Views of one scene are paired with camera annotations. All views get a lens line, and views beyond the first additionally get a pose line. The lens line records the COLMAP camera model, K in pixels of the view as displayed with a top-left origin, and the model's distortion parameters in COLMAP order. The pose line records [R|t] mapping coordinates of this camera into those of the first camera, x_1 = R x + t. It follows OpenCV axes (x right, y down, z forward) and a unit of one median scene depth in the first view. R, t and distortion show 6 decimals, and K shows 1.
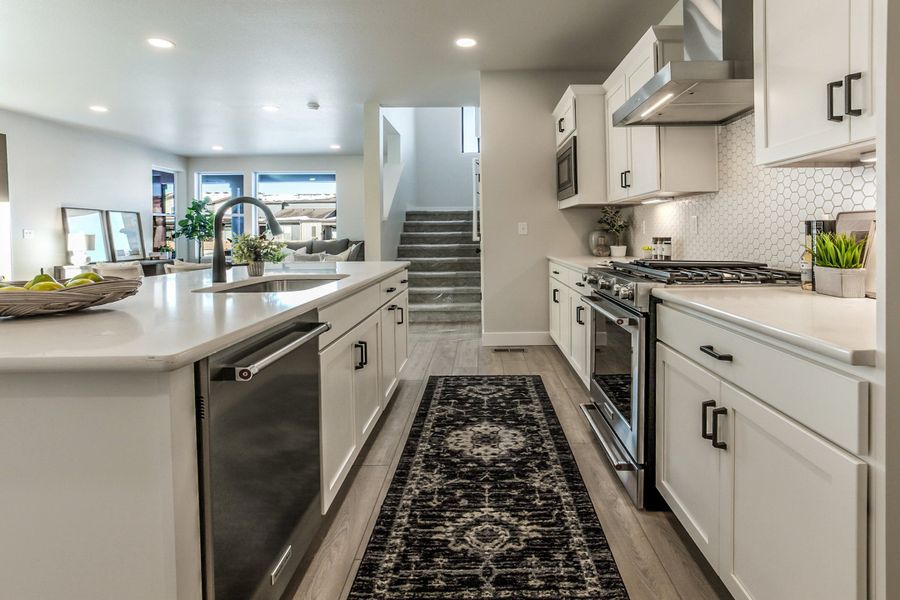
lens RADIAL K [[457.7, 0, 495.9], [0, 457.7, 242.2], [0, 0, 1]] dist [-0.001320, 0.001154]
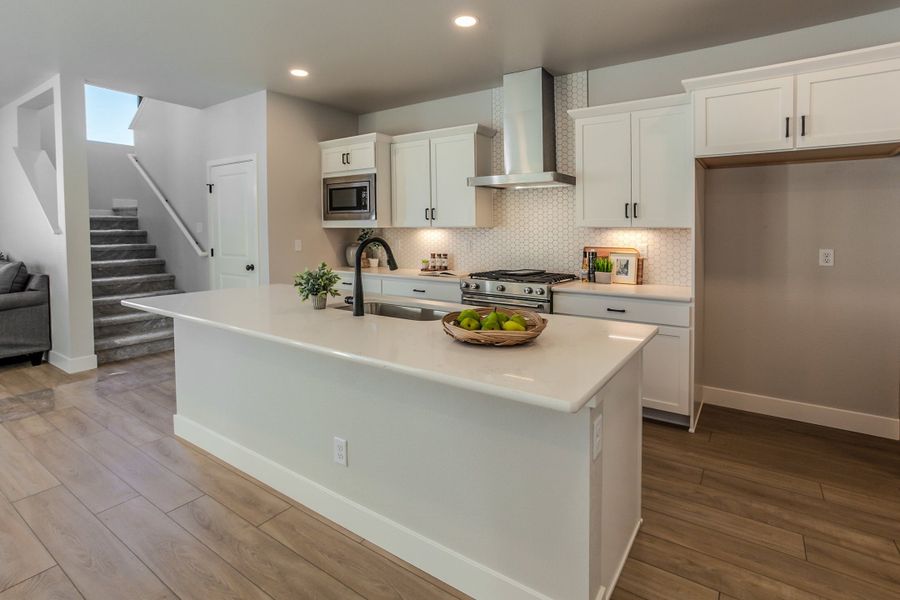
lens RADIAL K [[429.6, 0, 477.4], [0, 429.6, 254.7], [0, 0, 1]] dist [-0.028593, 0.004511]
pose [[0.580042, -0.030151, 0.814028, -1.276184], [0.003288, 0.999393, 0.034673, -0.099139], [-0.814580, -0.017435, 0.579789, 0.185815]]
